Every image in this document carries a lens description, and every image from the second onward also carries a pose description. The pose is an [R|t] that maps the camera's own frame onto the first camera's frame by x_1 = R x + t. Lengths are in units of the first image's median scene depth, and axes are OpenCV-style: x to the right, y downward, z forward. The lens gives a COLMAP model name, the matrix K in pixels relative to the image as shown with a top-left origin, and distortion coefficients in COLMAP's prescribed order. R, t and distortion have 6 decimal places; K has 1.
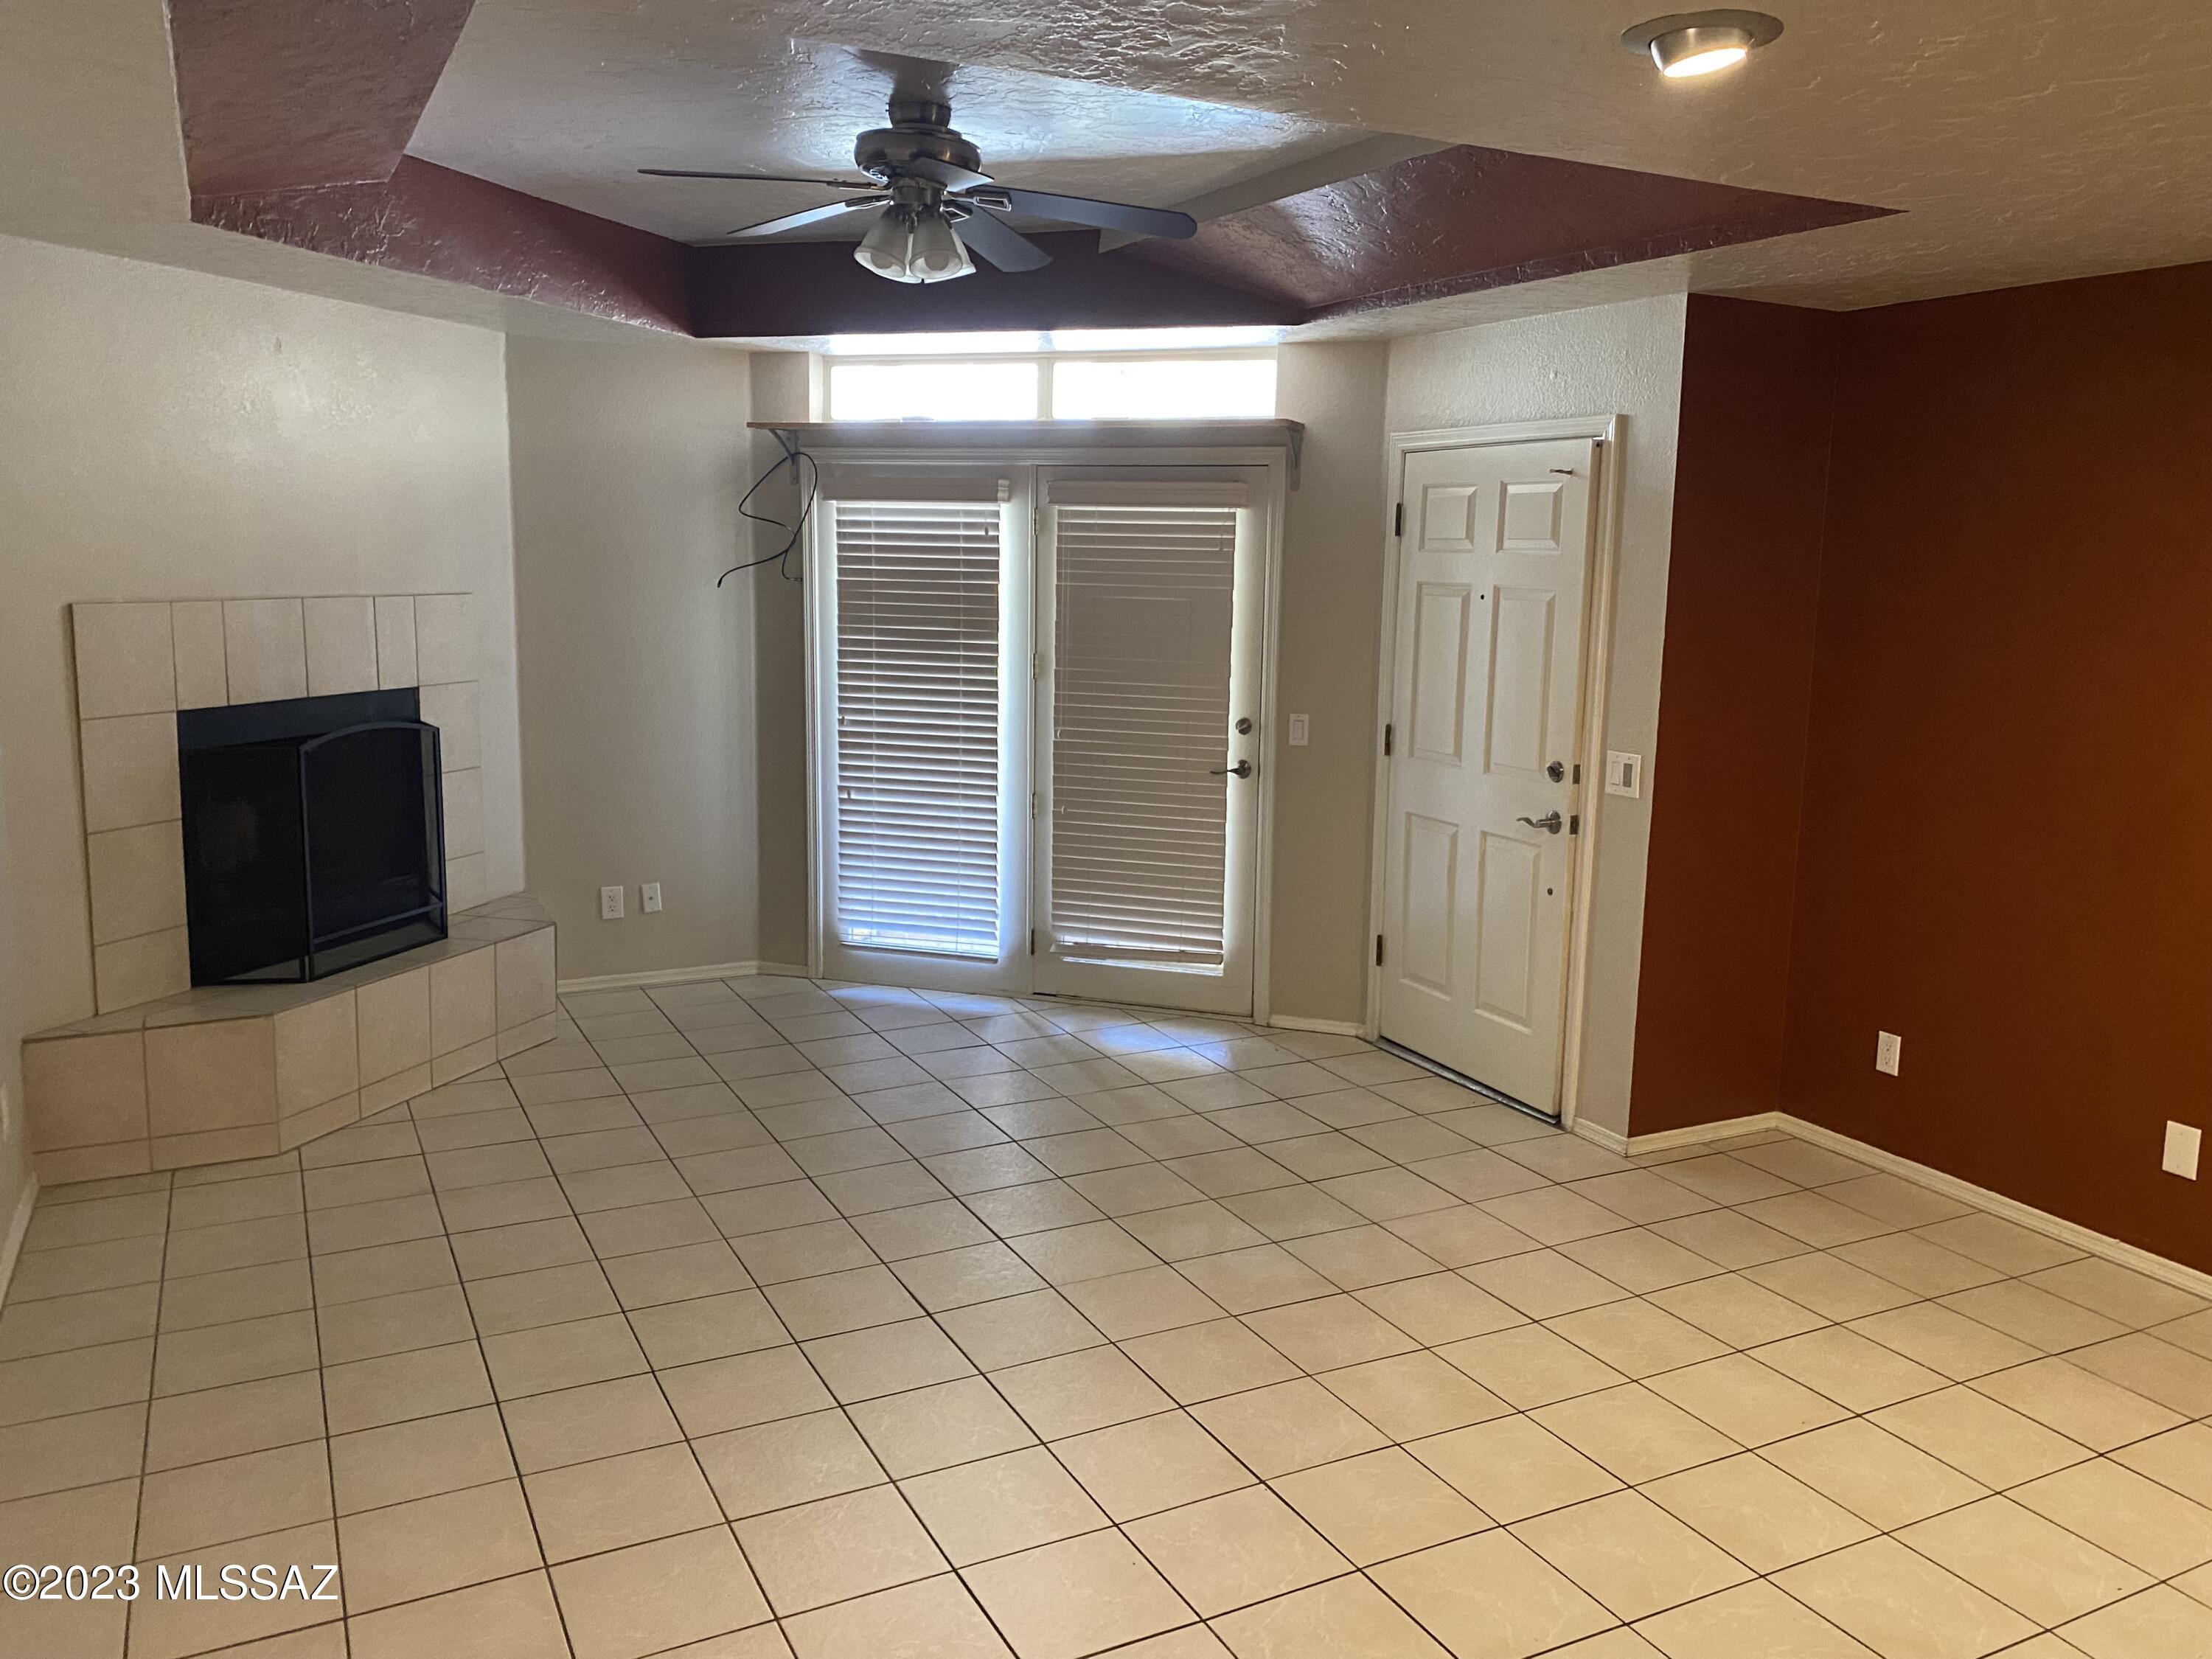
lens RADIAL K [[1684.5, 0, 1112.0], [0, 1684.5, 824.0], [0, 0, 1]] dist [0.003411, -0.020848]
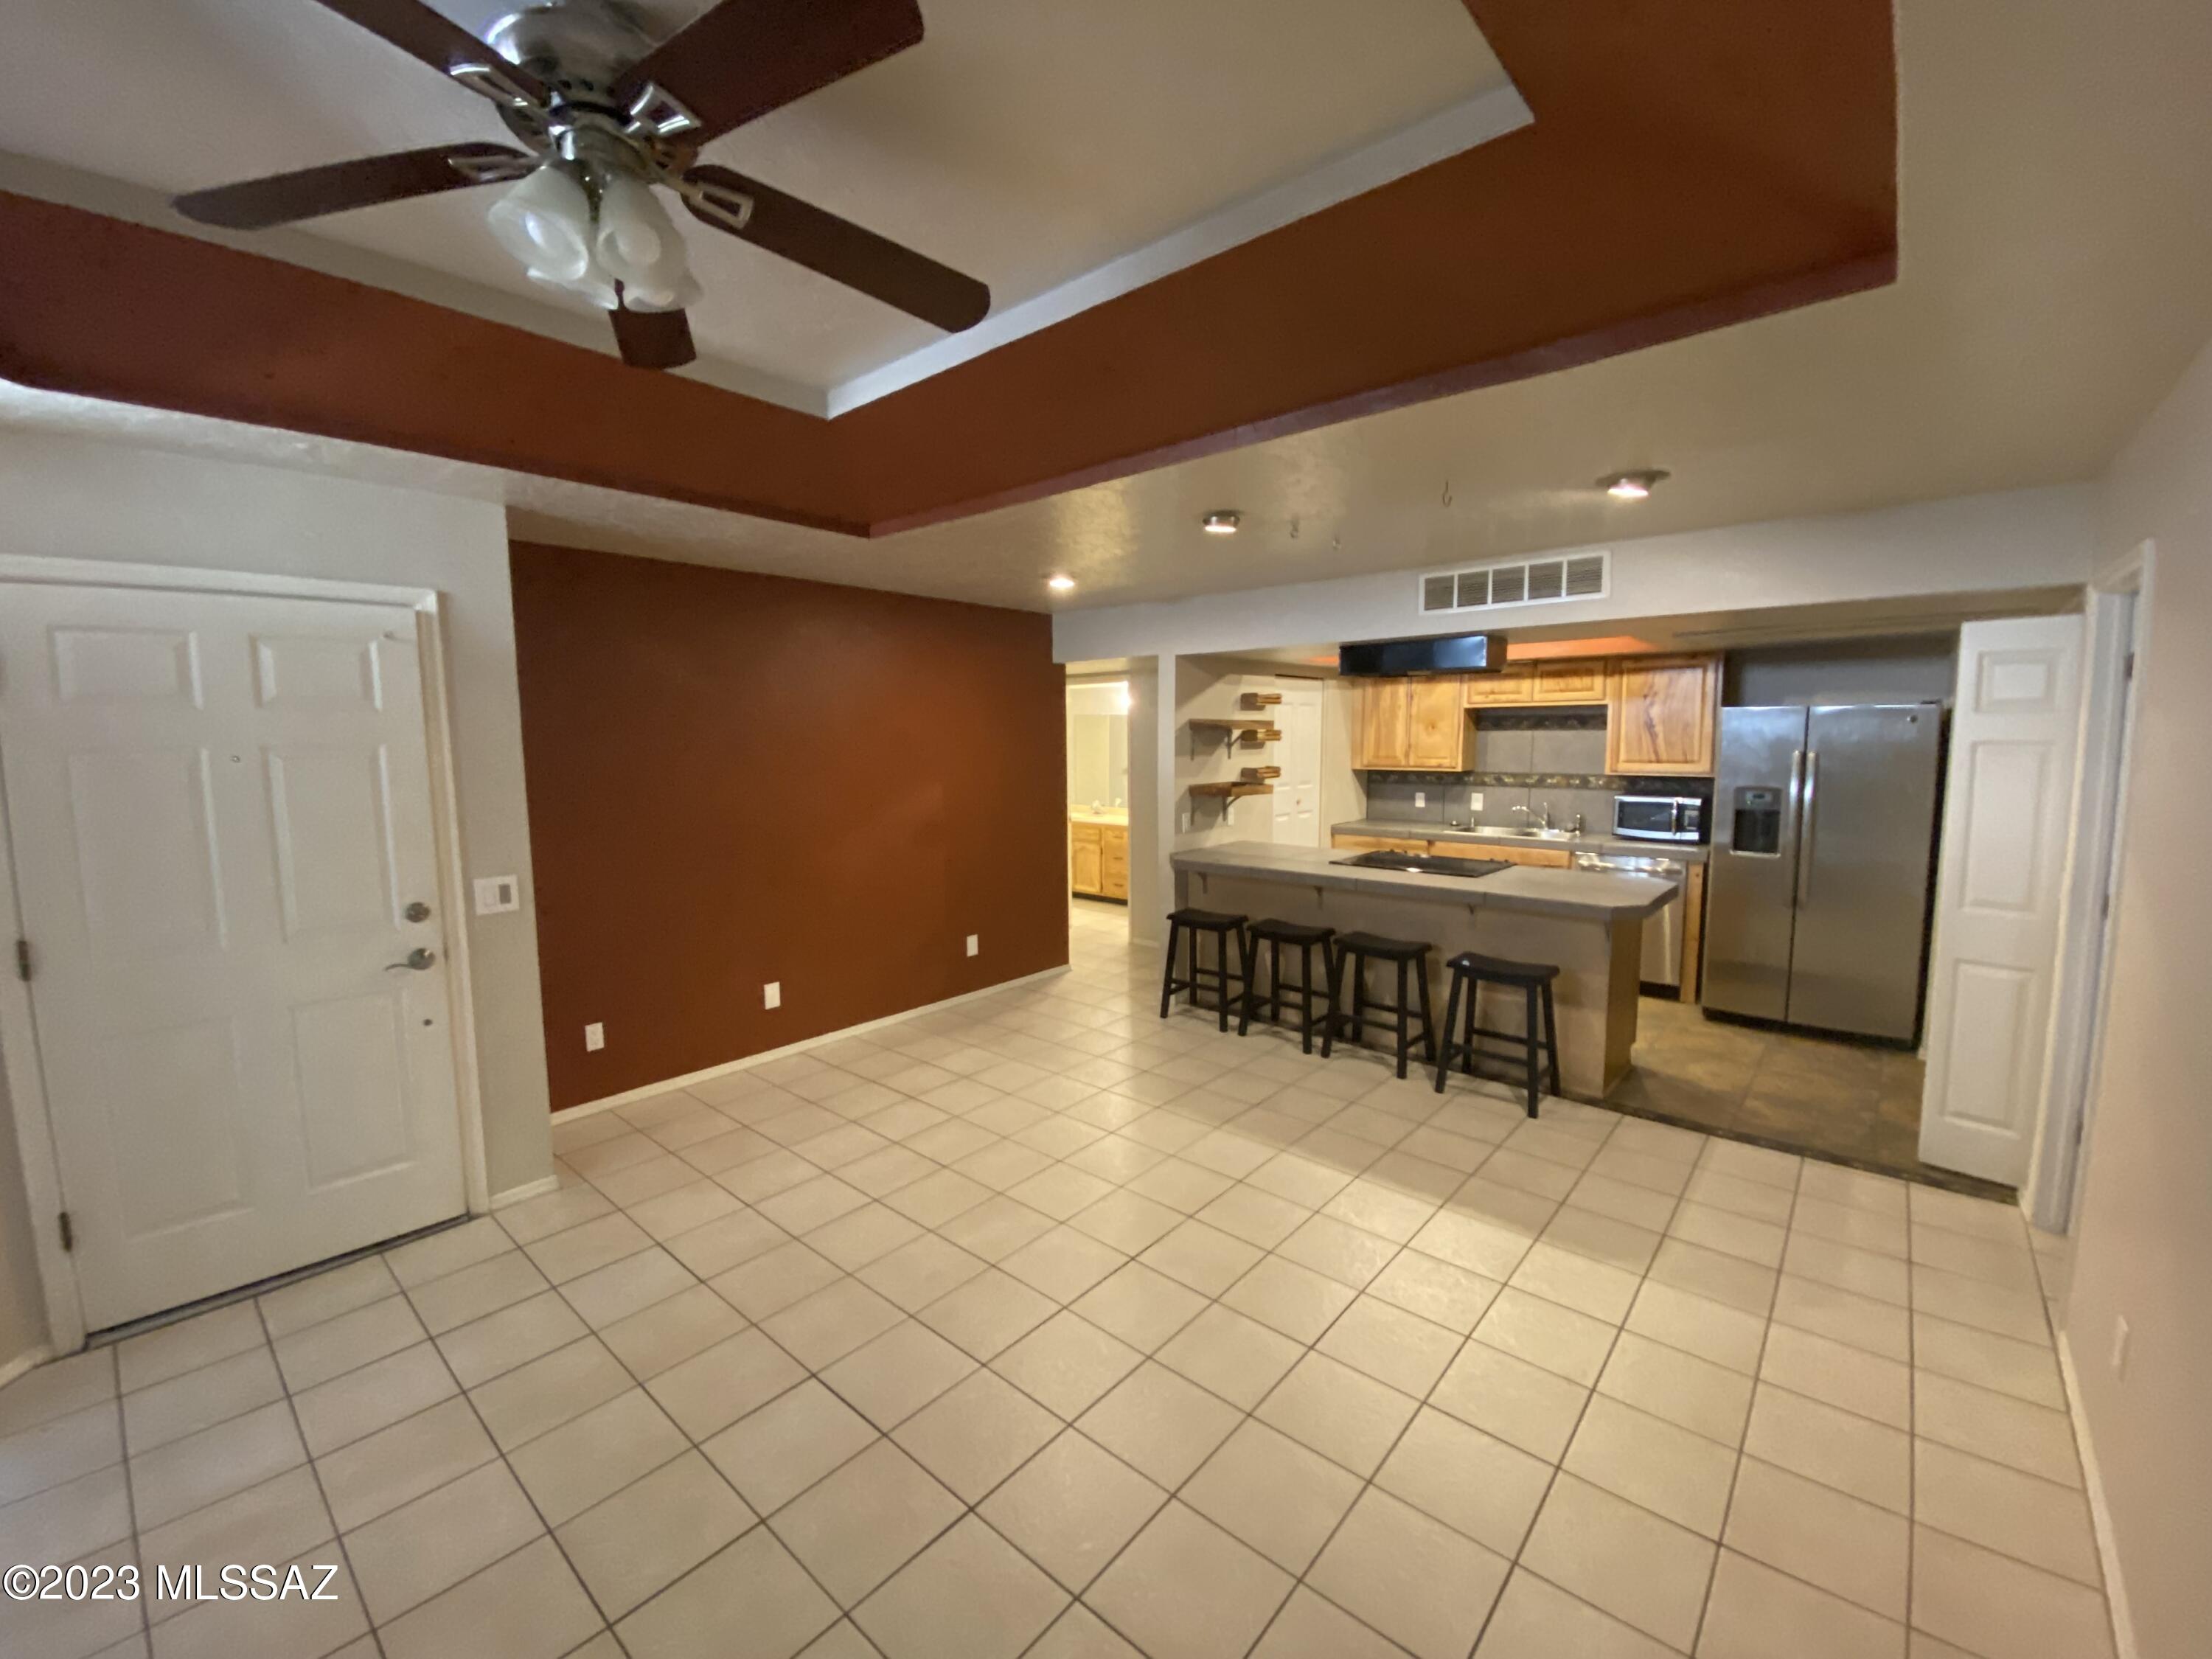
lens RADIAL K [[899.1, 0, 1108.0], [0, 899.1, 848.7], [0, 0, 1]] dist [-0.004420, -0.001447]
pose [[-0.378264, -0.119867, 0.917904, -0.440458], [0.146288, 0.971380, 0.187136, -0.117258], [-0.914066, 0.205065, -0.349903, 0.822521]]
